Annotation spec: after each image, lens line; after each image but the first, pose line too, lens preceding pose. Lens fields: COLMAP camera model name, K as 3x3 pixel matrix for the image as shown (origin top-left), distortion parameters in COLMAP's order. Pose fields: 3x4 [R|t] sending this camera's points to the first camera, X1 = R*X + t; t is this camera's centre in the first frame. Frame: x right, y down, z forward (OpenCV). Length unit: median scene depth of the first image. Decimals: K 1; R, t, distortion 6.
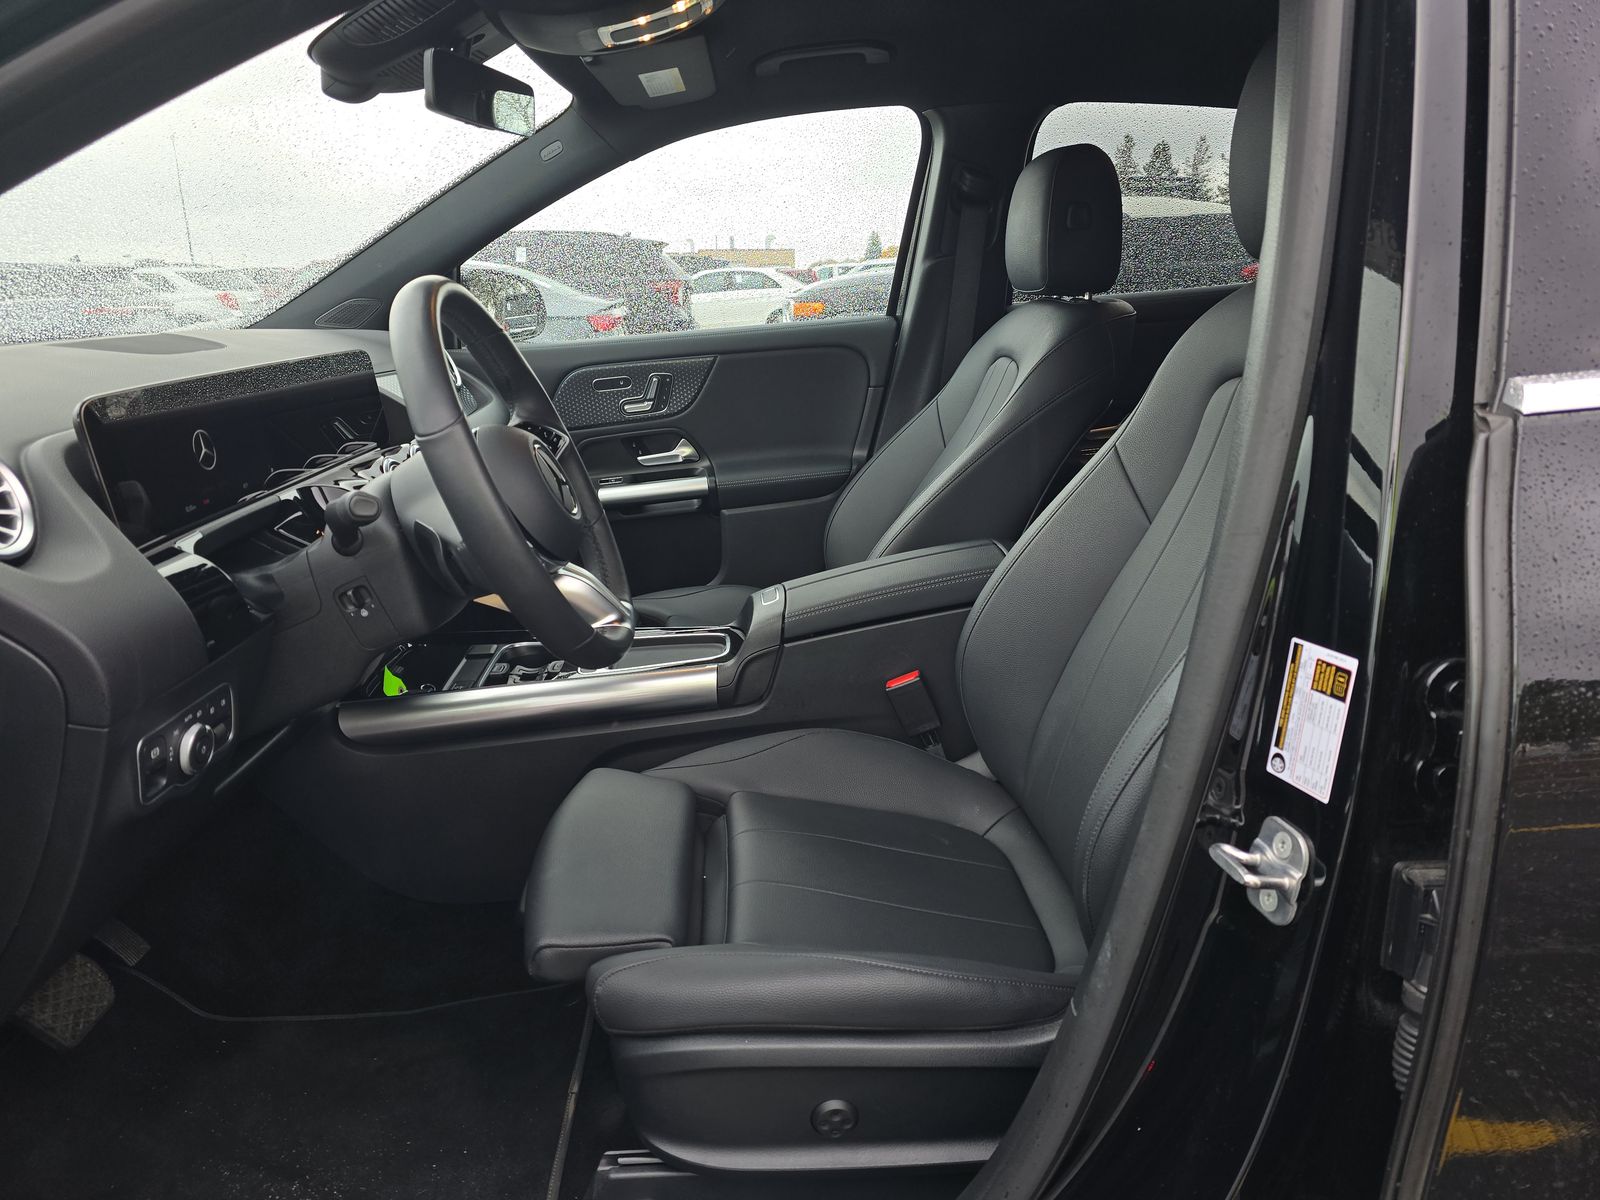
lens RADIAL K [[1032.6, 0, 806.8], [0, 1032.6, 603.1], [0, 0, 1]] dist [0.069368, -0.110255]
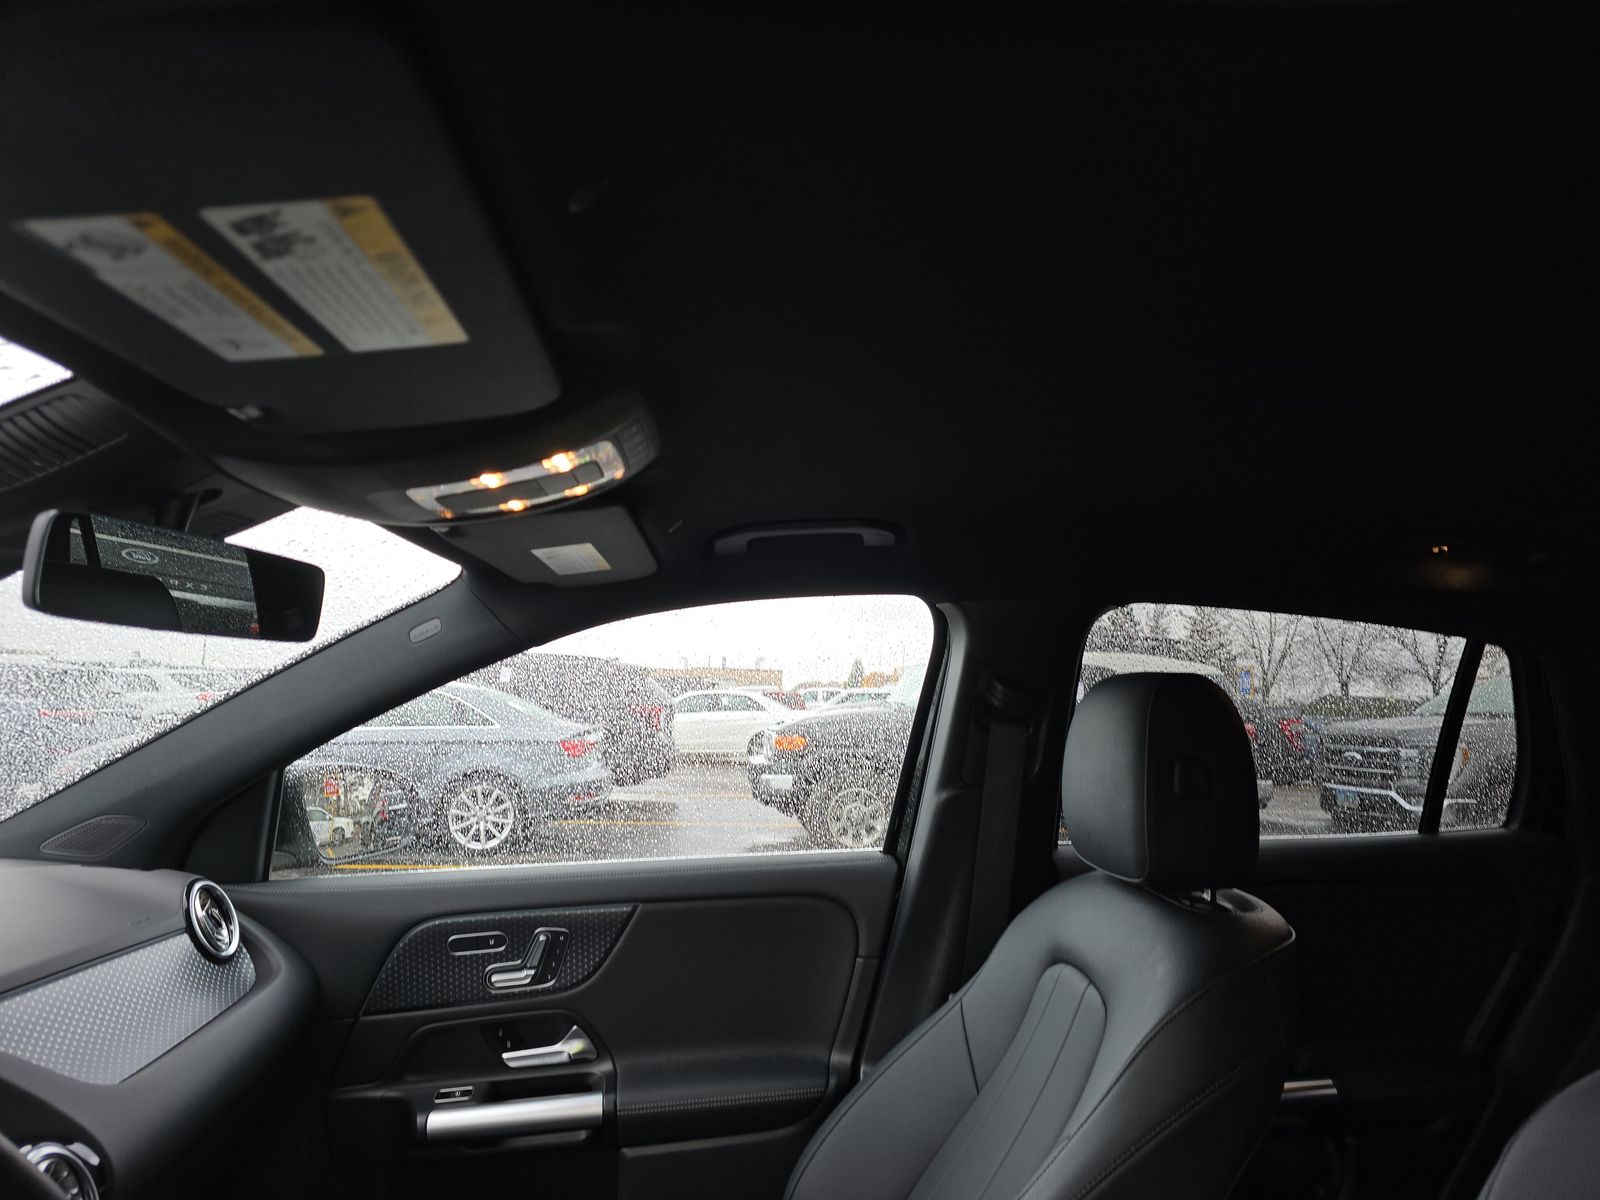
lens RADIAL K [[1032.6, 0, 806.8], [0, 1032.6, 603.1], [0, 0, 1]] dist [0.069368, -0.110255]
pose [[0.998754, 0.049063, 0.009174, 0.009304], [-0.041781, 0.922345, -0.384103, -0.161369], [-0.027307, 0.383241, 0.923245, 0.279292]]
